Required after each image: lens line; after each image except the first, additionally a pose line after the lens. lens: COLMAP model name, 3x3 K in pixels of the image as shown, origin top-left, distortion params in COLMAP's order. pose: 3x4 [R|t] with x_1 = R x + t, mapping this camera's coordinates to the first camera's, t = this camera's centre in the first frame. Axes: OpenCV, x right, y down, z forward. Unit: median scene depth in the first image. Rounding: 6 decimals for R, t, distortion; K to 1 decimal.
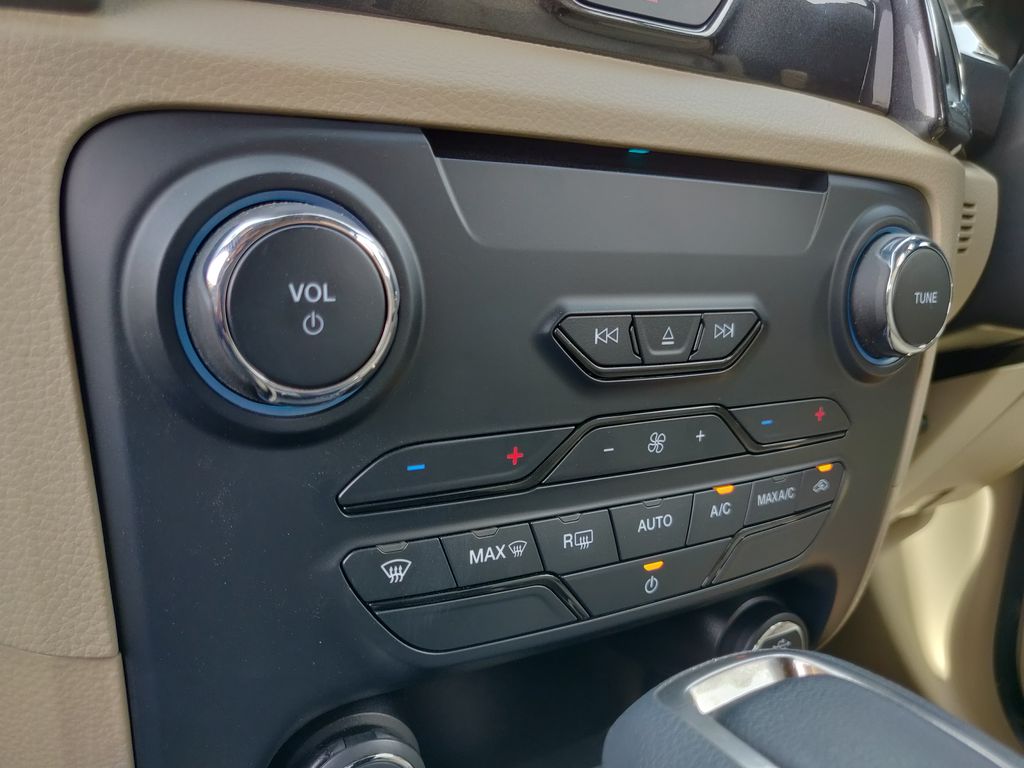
lens RADIAL K [[802.6, 0, 512.0], [0, 802.6, 384.0], [0, 0, 1]] dist [-0.001566, 0.003791]
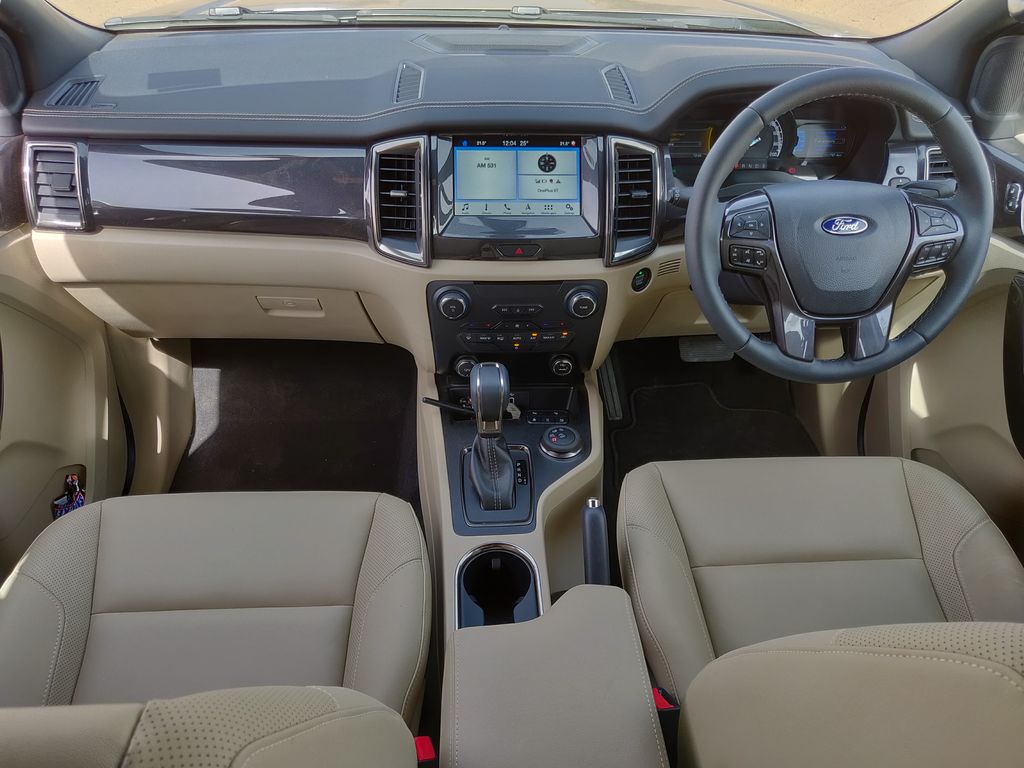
lens RADIAL K [[802.6, 0, 512.0], [0, 802.6, 384.0], [0, 0, 1]] dist [-0.001566, 0.003791]
pose [[0.896373, 0.268871, -0.352452, 2.213878], [-0.089946, 0.888839, 0.449305, -2.064578], [0.434079, -0.371043, 0.820916, -3.753606]]
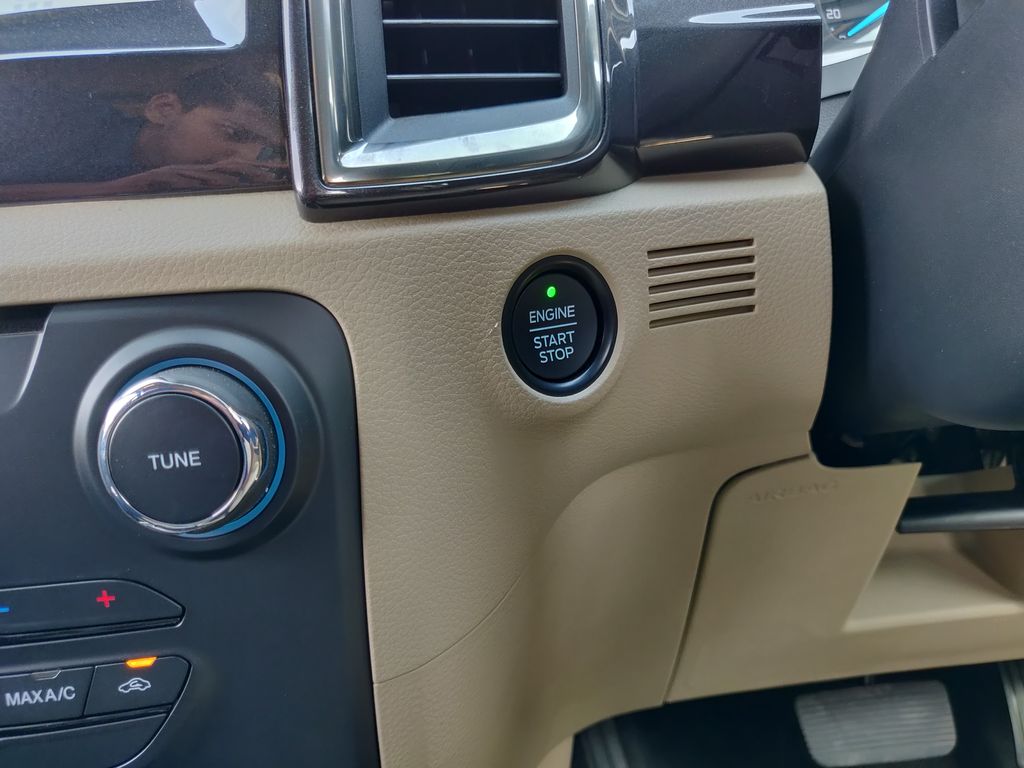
lens RADIAL K [[802.6, 0, 512.0], [0, 802.6, 384.0], [0, 0, 1]] dist [-0.001566, 0.003791]
pose [[0.875932, -0.016851, -0.482140, 1.301026], [0.014111, 0.999857, -0.009308, -0.190773], [0.482228, 0.001350, 0.876045, 0.556586]]
